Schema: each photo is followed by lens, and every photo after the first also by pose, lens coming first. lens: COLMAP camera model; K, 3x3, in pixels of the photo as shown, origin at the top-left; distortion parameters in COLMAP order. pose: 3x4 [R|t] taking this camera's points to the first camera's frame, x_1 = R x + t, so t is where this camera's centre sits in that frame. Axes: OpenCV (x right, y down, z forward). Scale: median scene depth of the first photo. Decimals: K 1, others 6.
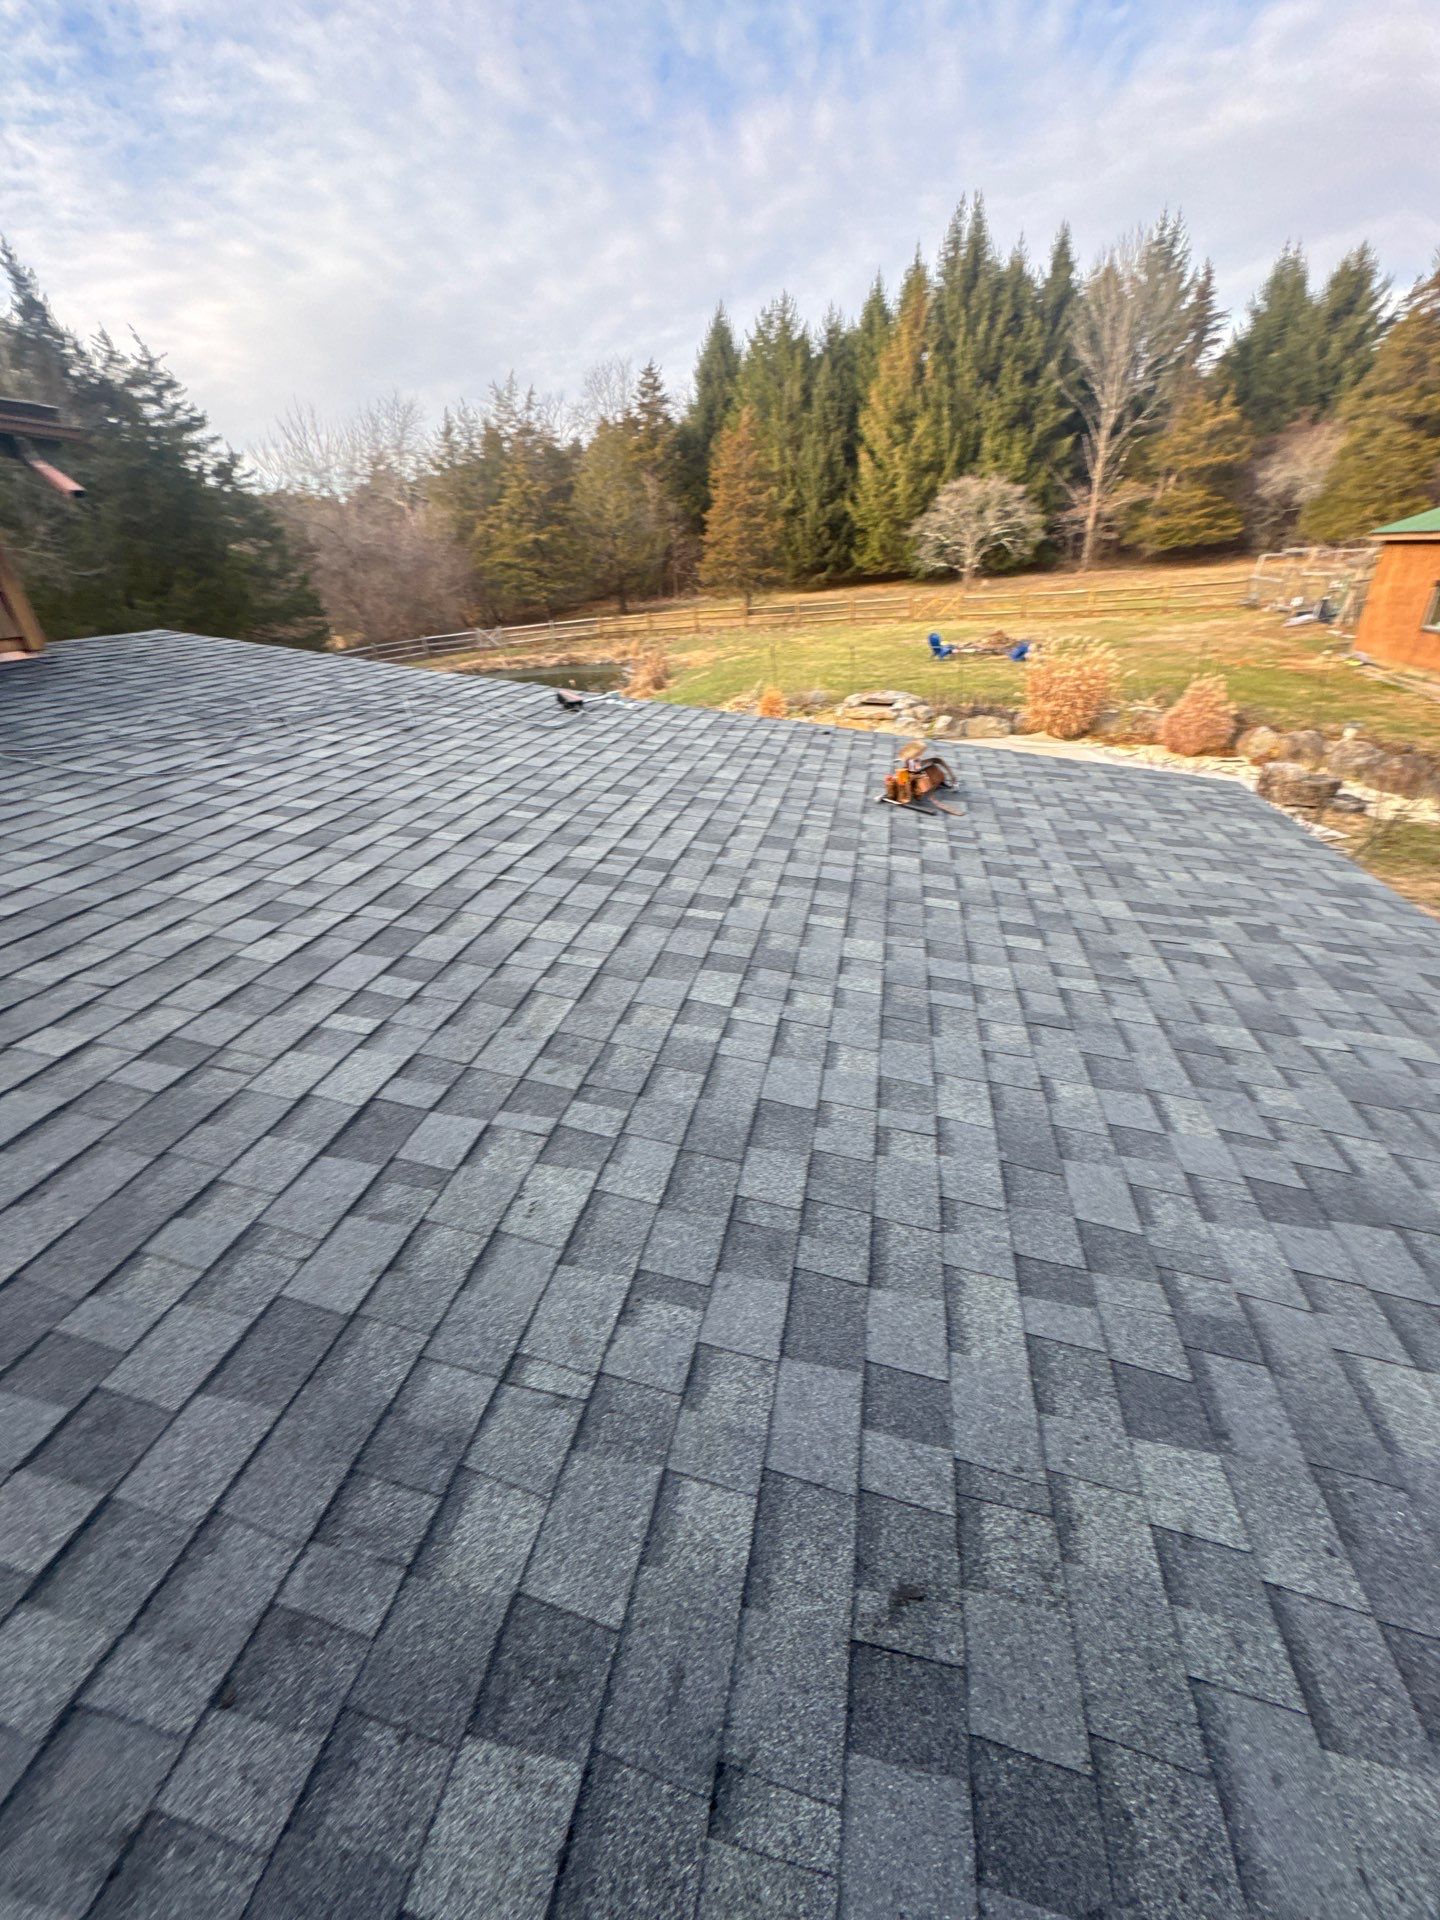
lens RADIAL K [[780.1, 0, 734.7], [0, 780.1, 962.9], [0, 0, 1]] dist [0.001276, -0.000624]
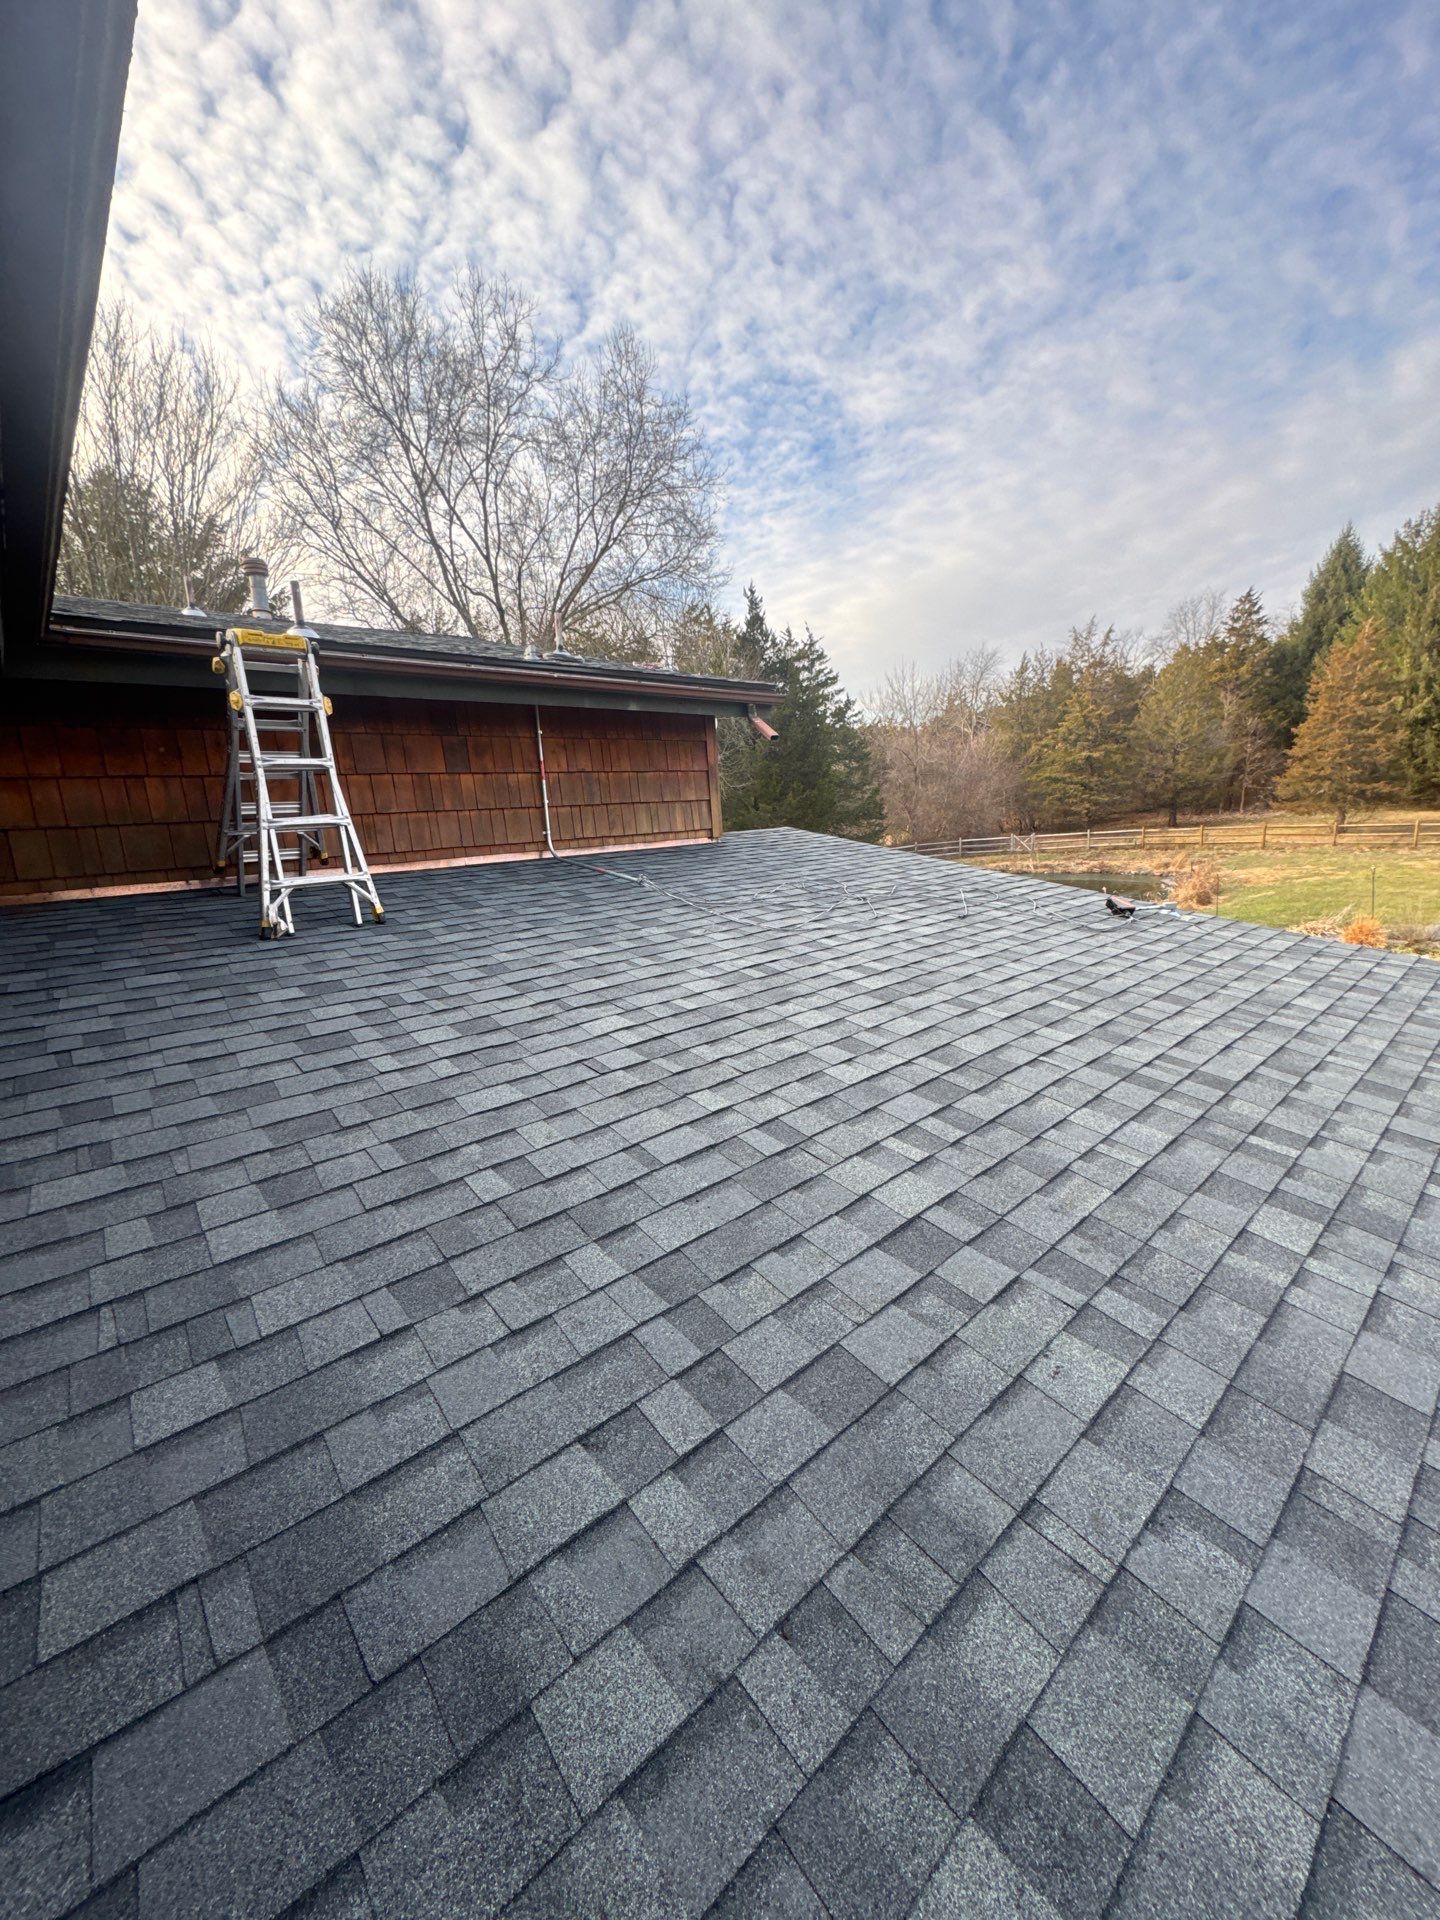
lens RADIAL K [[780.1, 0, 711.8], [0, 780.1, 951.2], [0, 0, 1]] dist [0.001276, -0.000624]
pose [[0.793766, 0.131010, -0.593947, -0.047195], [-0.276039, 0.947760, -0.159853, 0.045975], [0.541977, 0.290838, 0.788463, -0.117629]]
